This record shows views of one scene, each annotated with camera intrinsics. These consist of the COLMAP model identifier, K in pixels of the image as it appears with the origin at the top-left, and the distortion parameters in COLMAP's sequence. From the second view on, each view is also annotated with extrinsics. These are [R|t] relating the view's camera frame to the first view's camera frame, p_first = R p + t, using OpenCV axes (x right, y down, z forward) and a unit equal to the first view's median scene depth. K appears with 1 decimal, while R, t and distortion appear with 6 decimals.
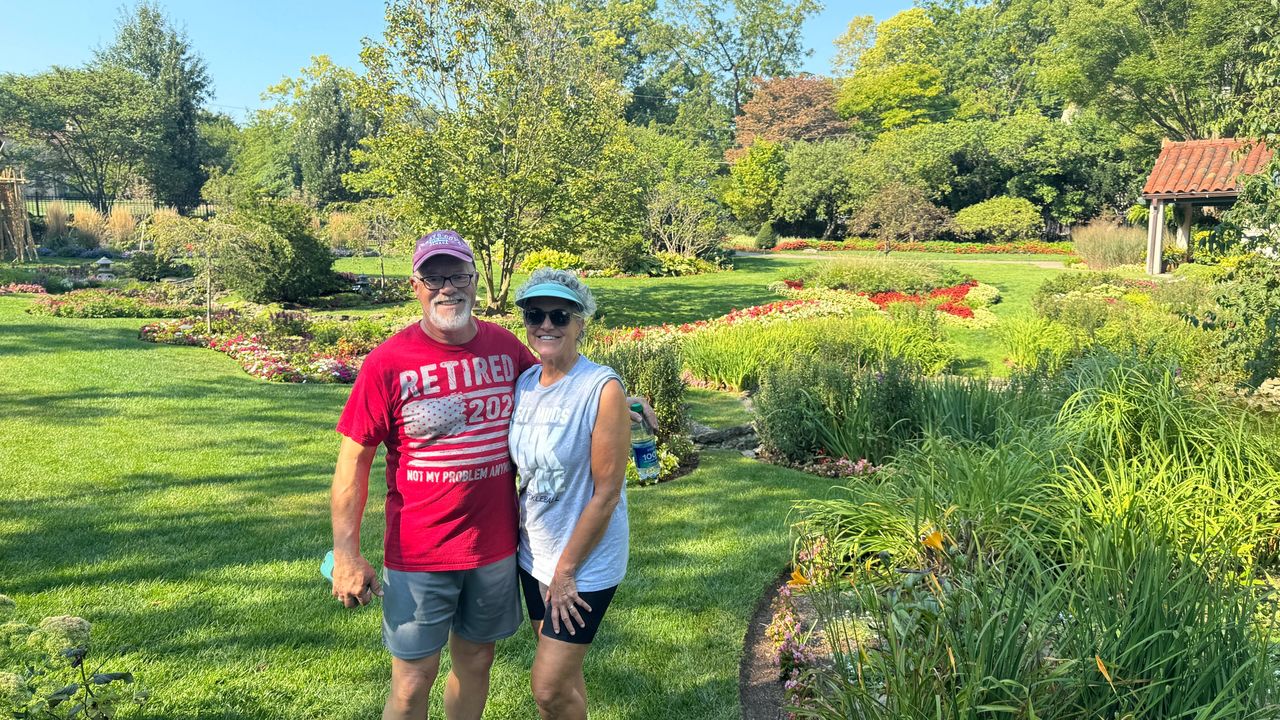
lens RADIAL K [[944.9, 0, 642.1], [0, 944.9, 363.5], [0, 0, 1]] dist [0.012533, 0.000388]
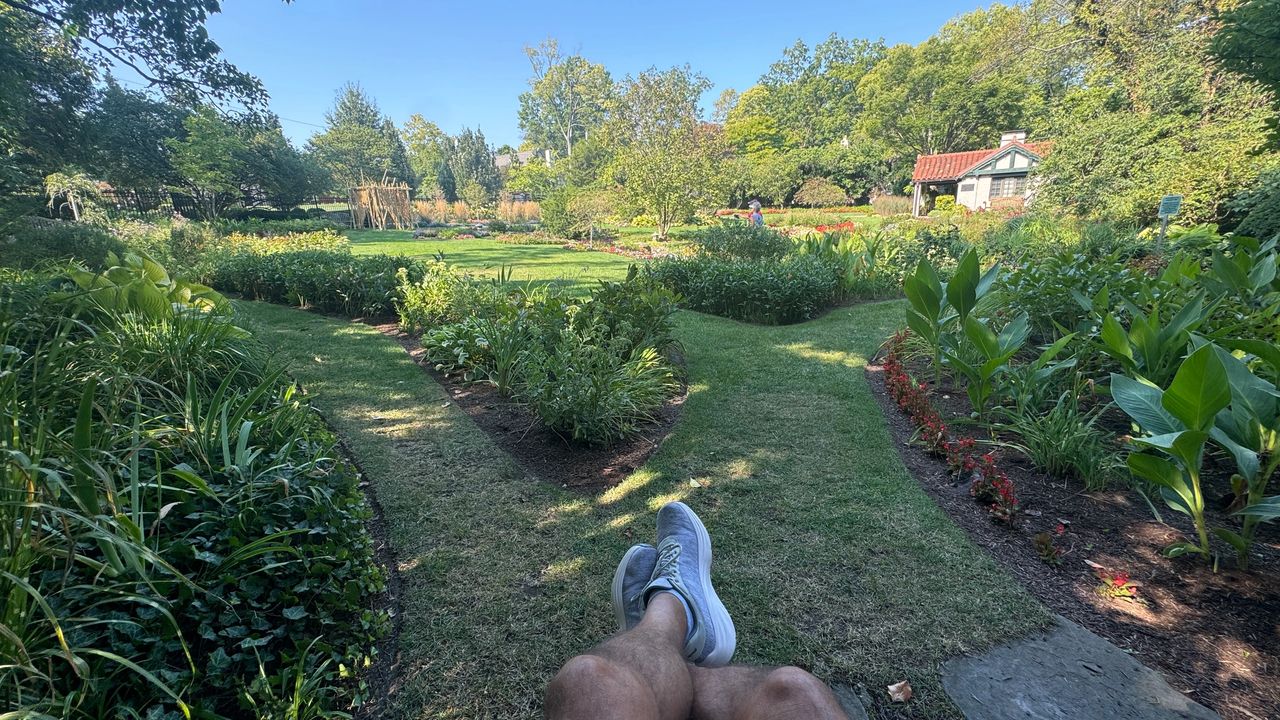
lens RADIAL K [[520.1, 0, 637.9], [0, 520.1, 356.5], [0, 0, 1]] dist [-0.001435, -0.000019]
pose [[0.993372, -0.057527, 0.099512, -0.167789], [0.044266, 0.990437, 0.130674, 0.029068], [-0.106077, -0.125402, 0.986419, -0.128389]]
